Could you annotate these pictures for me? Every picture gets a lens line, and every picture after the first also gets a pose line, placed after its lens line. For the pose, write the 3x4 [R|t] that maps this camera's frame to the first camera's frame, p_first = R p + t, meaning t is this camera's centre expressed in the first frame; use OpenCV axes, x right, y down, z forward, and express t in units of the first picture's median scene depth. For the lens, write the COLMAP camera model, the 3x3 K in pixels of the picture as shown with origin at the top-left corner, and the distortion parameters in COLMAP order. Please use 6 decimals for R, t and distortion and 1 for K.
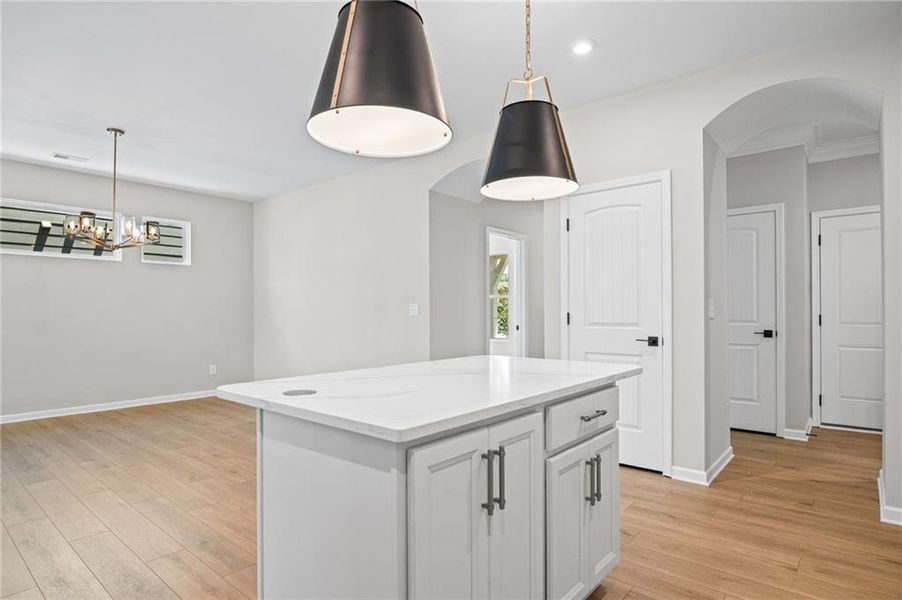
lens RADIAL K [[483.8, 0, 457.5], [0, 483.8, 309.2], [0, 0, 1]] dist [-0.003402, -0.000723]
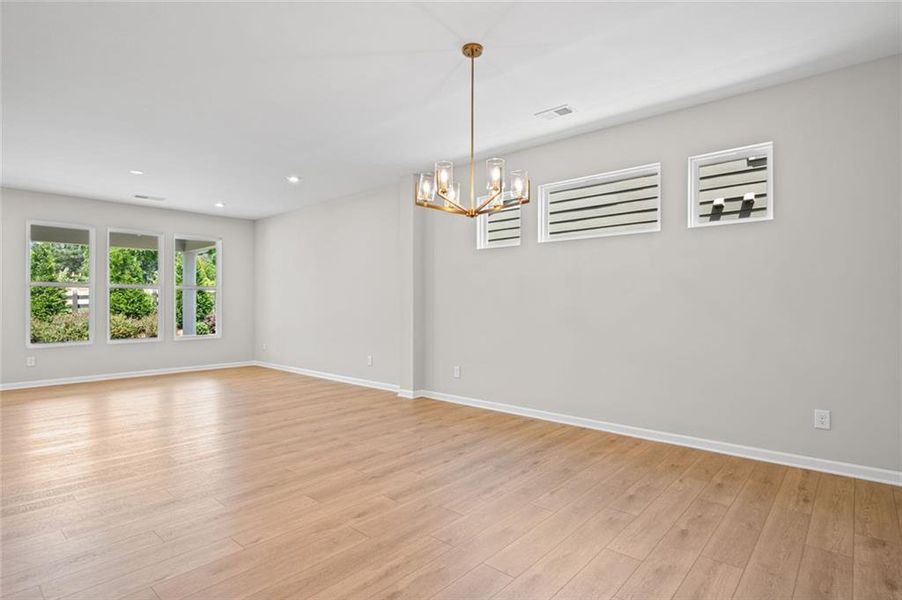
lens RADIAL K [[462.4, 0, 451.0], [0, 462.4, 300.0], [0, 0, 1]] dist [-0.009849, -0.000526]
pose [[-0.031135, -0.006165, -0.999496, -0.026816], [0.005458, 0.999965, -0.006338, 0.003817], [0.999500, -0.005653, -0.031100, 0.989119]]
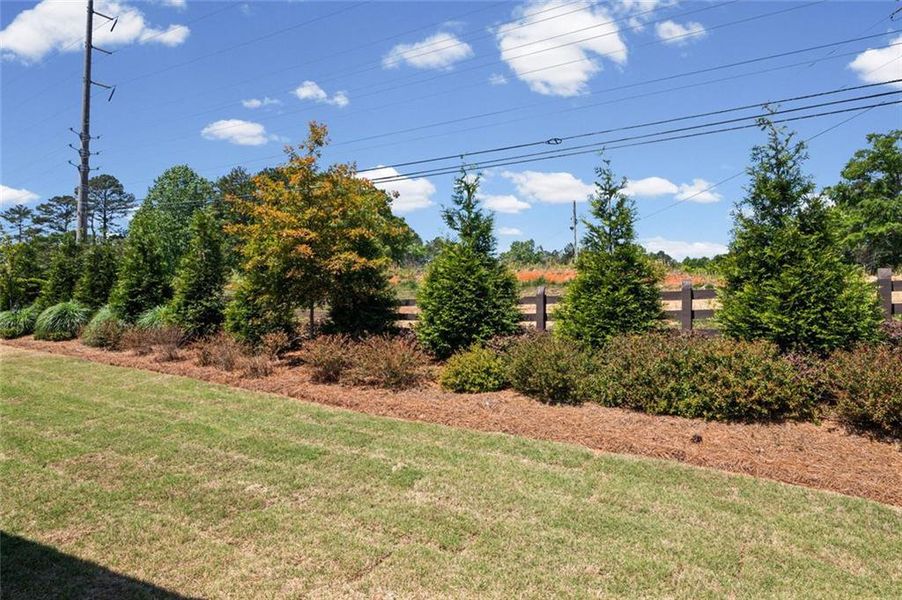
lens RADIAL K [[483.8, 0, 457.5], [0, 483.8, 309.2], [0, 0, 1]] dist [-0.003402, -0.000723]
pose [[-0.978743, 0.002010, -0.205079, -2.577042], [0.002259, 0.999997, -0.000980, -0.006109], [0.205077, -0.001422, -0.978745, -0.675053]]
